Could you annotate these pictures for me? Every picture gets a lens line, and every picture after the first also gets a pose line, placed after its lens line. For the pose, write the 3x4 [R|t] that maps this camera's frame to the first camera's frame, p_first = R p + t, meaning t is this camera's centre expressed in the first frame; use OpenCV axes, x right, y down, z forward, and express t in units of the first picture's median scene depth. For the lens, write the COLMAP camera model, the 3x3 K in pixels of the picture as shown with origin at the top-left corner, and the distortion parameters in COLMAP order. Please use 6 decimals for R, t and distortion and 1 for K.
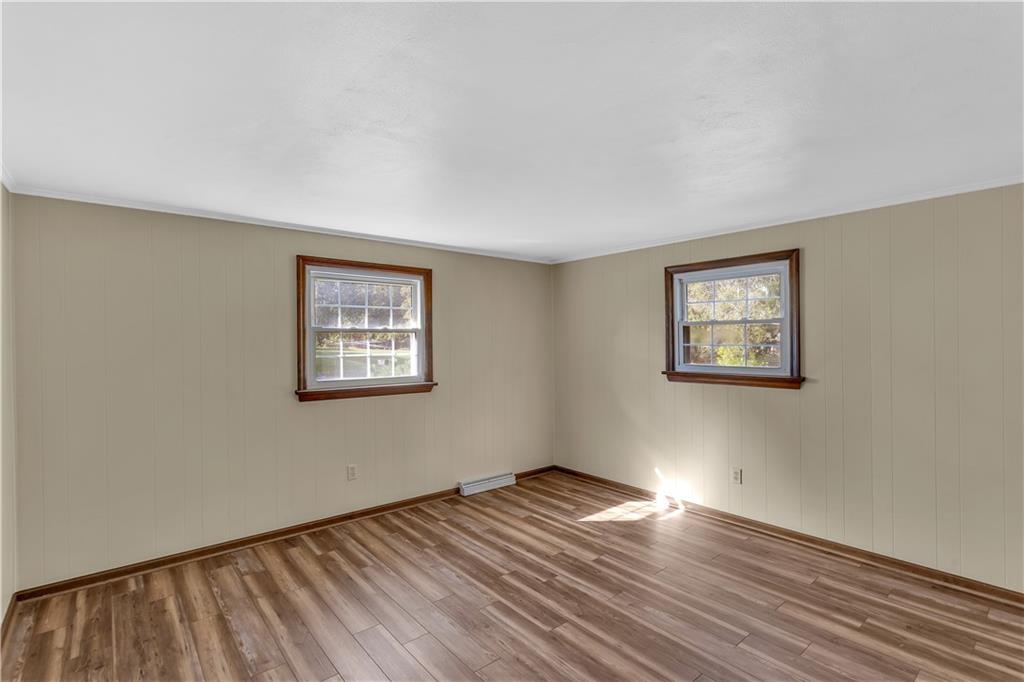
lens RADIAL K [[479.1, 0, 503.5], [0, 479.1, 343.6], [0, 0, 1]] dist [0.001914, 0.000683]
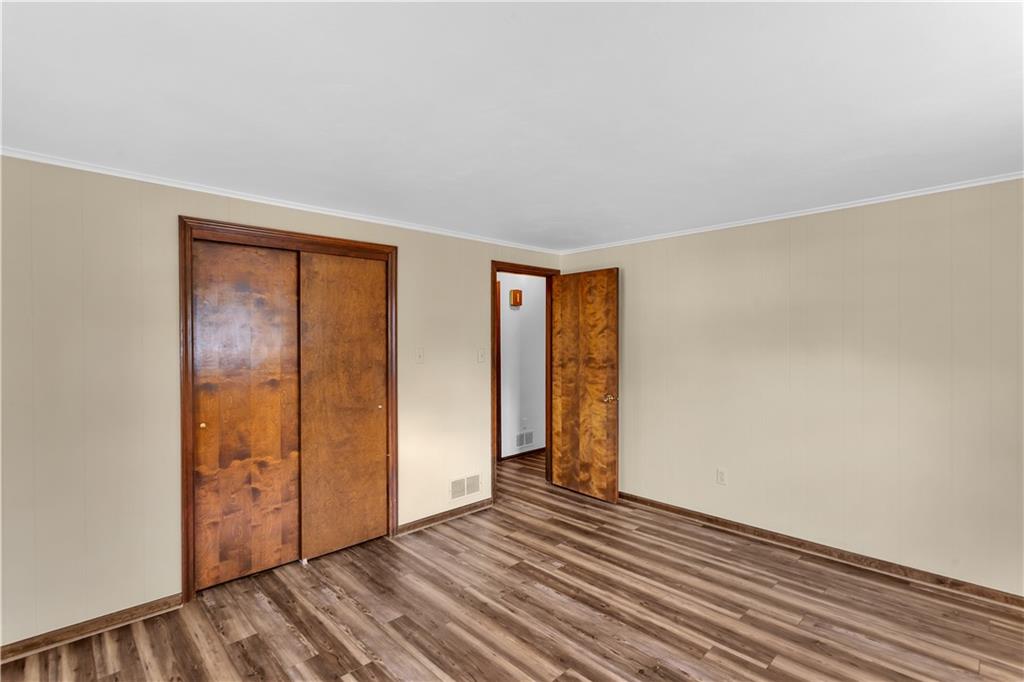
lens RADIAL K [[479.1, 0, 503.5], [0, 479.1, 343.6], [0, 0, 1]] dist [0.001914, 0.000683]
pose [[-0.997708, 0.010764, -0.066809, 0.287934], [0.010087, 0.999894, 0.010471, -0.008469], [0.066915, 0.009774, -0.997711, 2.006530]]
